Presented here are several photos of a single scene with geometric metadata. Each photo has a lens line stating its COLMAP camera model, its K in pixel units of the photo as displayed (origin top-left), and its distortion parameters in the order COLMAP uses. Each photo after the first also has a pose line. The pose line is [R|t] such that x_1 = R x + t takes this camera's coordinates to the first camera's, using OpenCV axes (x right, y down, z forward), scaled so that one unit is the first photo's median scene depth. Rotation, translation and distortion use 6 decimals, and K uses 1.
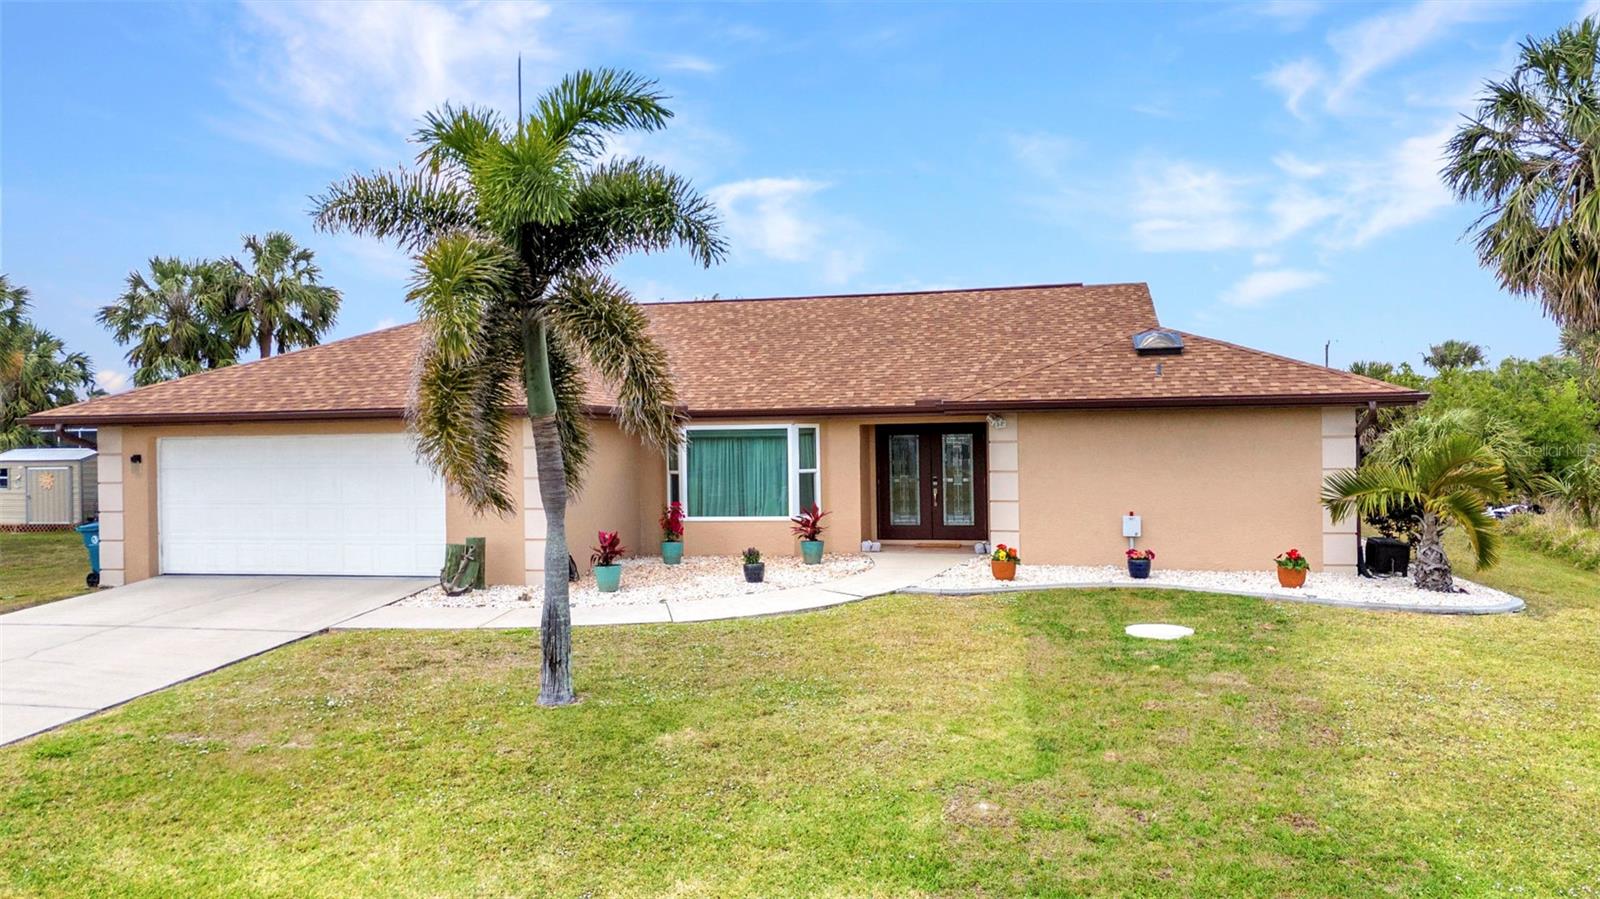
lens RADIAL K [[1174.3, 0, 800.0], [0, 1174.3, 449.5], [0, 0, 1]] dist [0.065382, -0.055643]
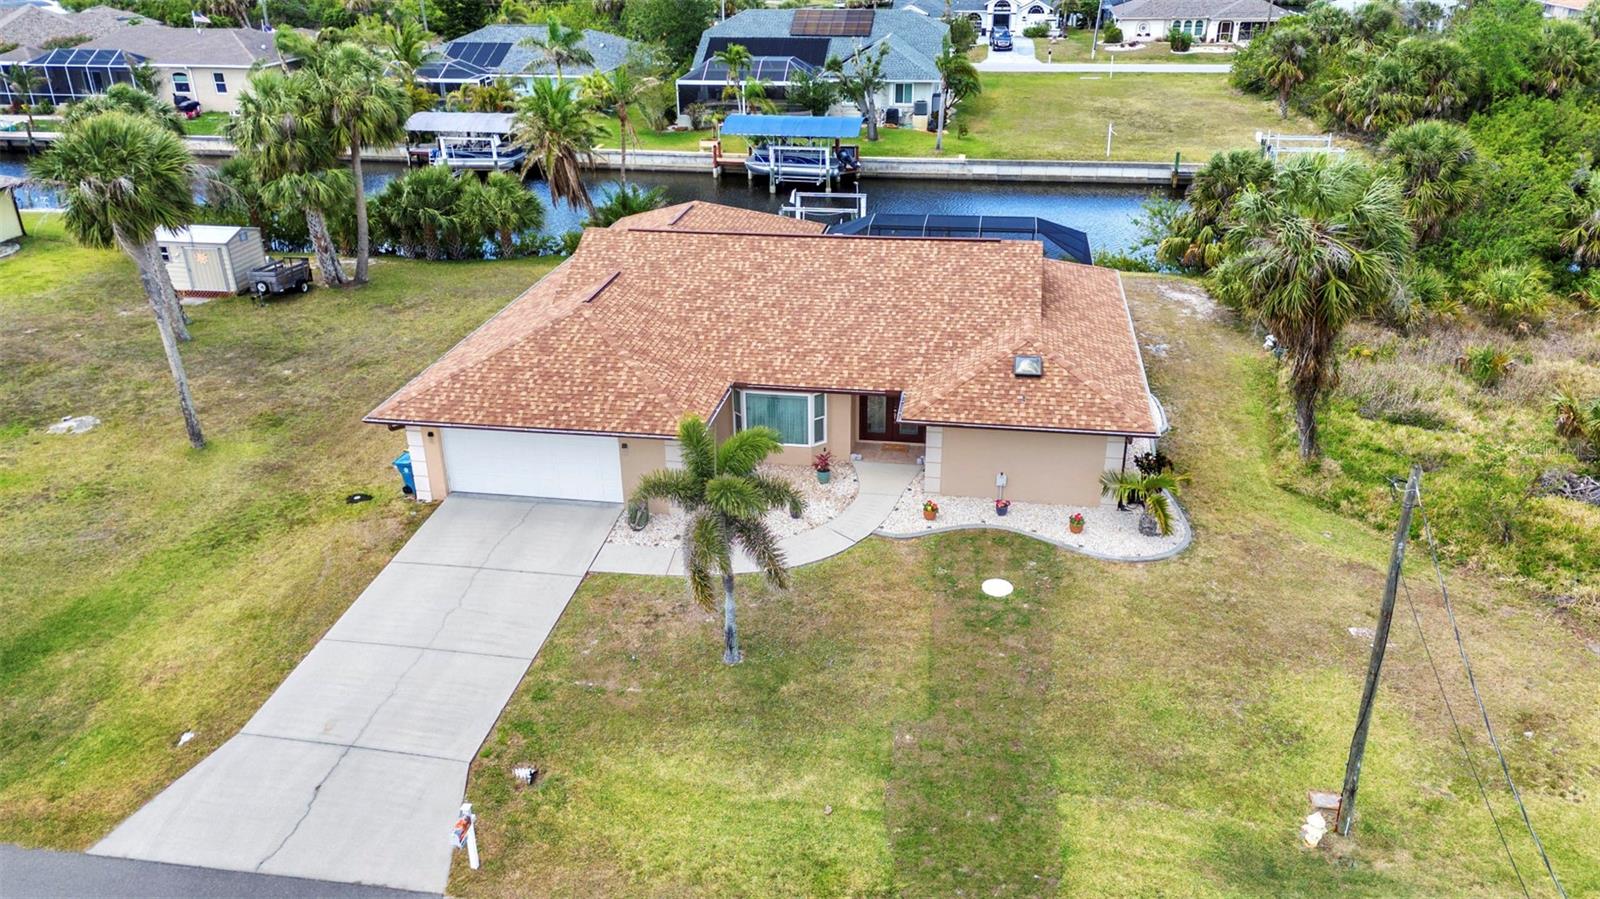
lens RADIAL K [[1172.5, 0, 800.0], [0, 1172.5, 449.5], [0, 0, 1]] dist [0.081004, -0.079245]
pose [[0.999267, -0.014006, 0.035640, -0.097467], [-0.001869, 0.911760, 0.410719, -0.750670], [-0.038248, -0.410485, 0.911065, -0.645018]]
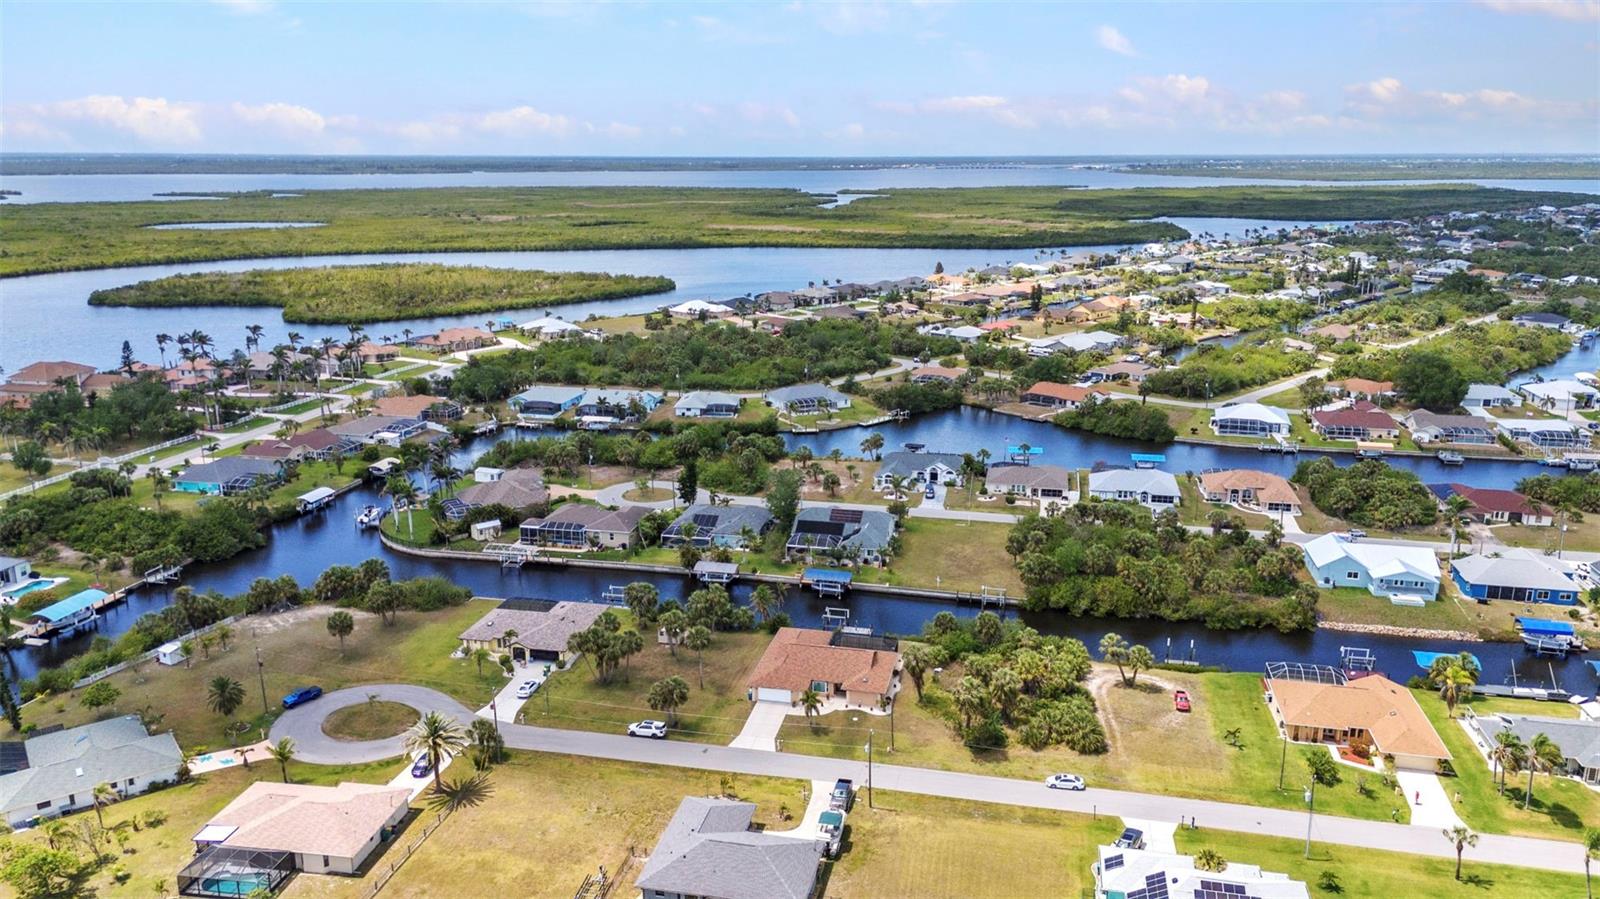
lens RADIAL K [[1172.5, 0, 800.0], [0, 1172.5, 449.5], [0, 0, 1]] dist [0.081004, -0.079245]
pose [[0.999820, 0.018346, -0.004932, -0.225081], [-0.016645, 0.971109, 0.238056, -4.528632], [0.009157, -0.237931, 0.971239, -8.481513]]
